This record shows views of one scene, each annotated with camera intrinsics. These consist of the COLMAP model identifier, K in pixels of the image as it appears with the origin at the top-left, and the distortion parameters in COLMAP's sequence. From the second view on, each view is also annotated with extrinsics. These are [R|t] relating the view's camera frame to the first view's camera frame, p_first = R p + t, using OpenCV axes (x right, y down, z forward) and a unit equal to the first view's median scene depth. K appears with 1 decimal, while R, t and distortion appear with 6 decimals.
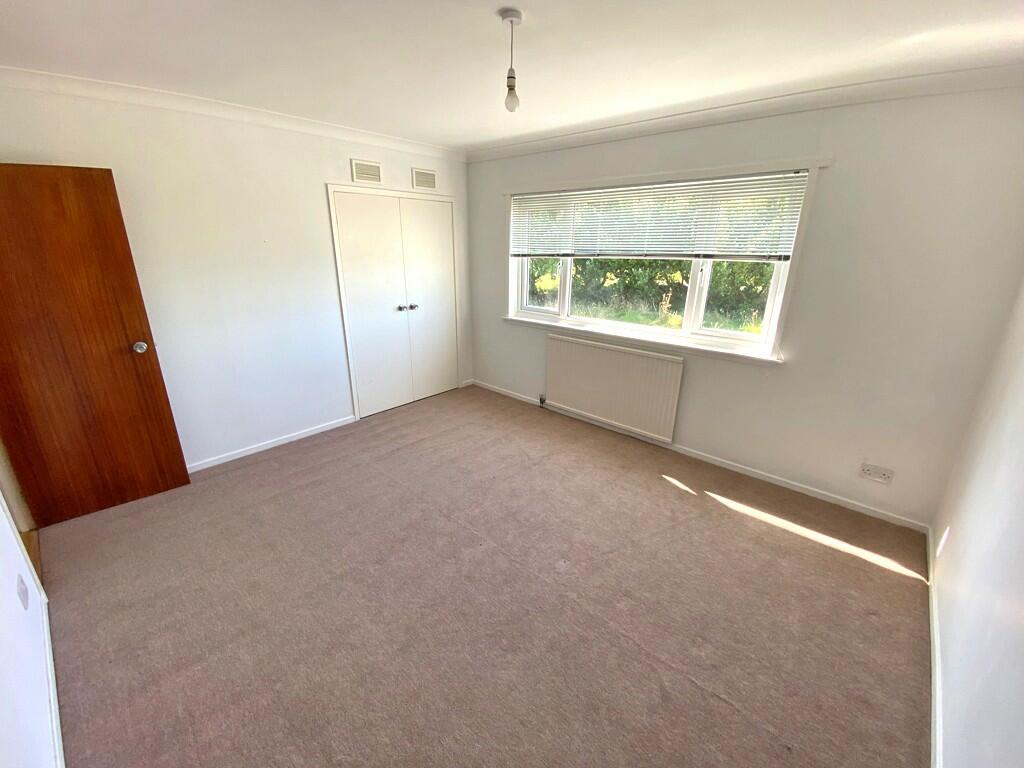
lens RADIAL K [[416.9, 0, 505.2], [0, 416.9, 382.3], [0, 0, 1]] dist [-0.008129, -0.004569]
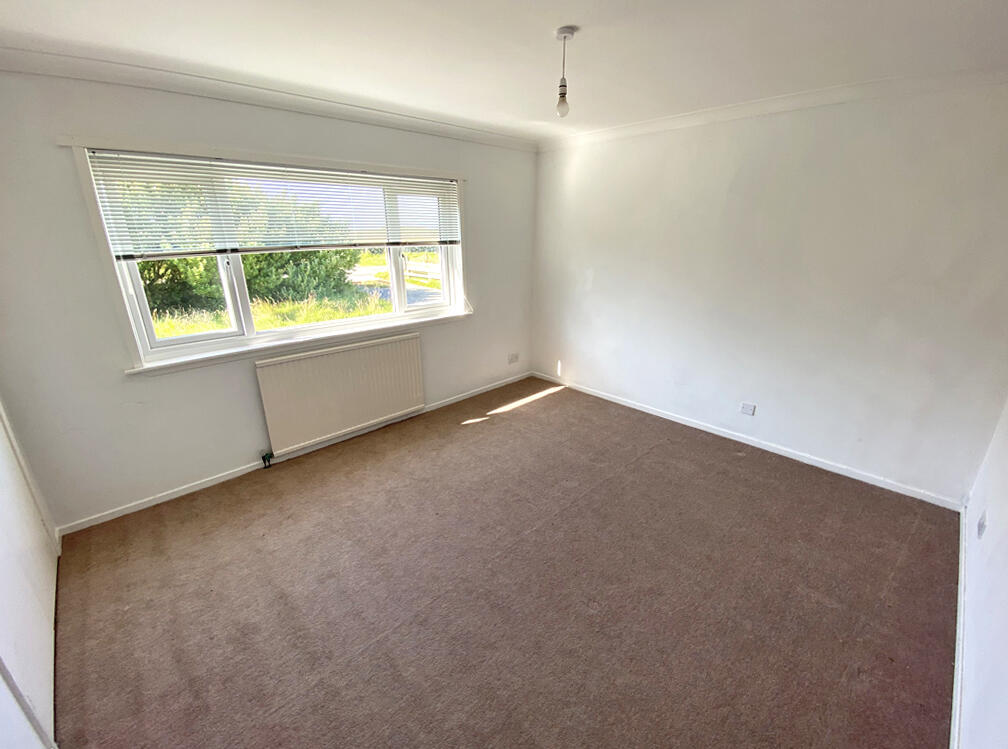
lens RADIAL K [[410.4, 0, 499.2], [0, 410.4, 374.1], [0, 0, 1]] dist [-0.008129, -0.004569]
pose [[0.050982, -0.318953, 0.946398, -0.602216], [0.328070, 0.900390, 0.285775, -0.182121], [-0.943277, 0.295915, 0.150543, 0.578923]]
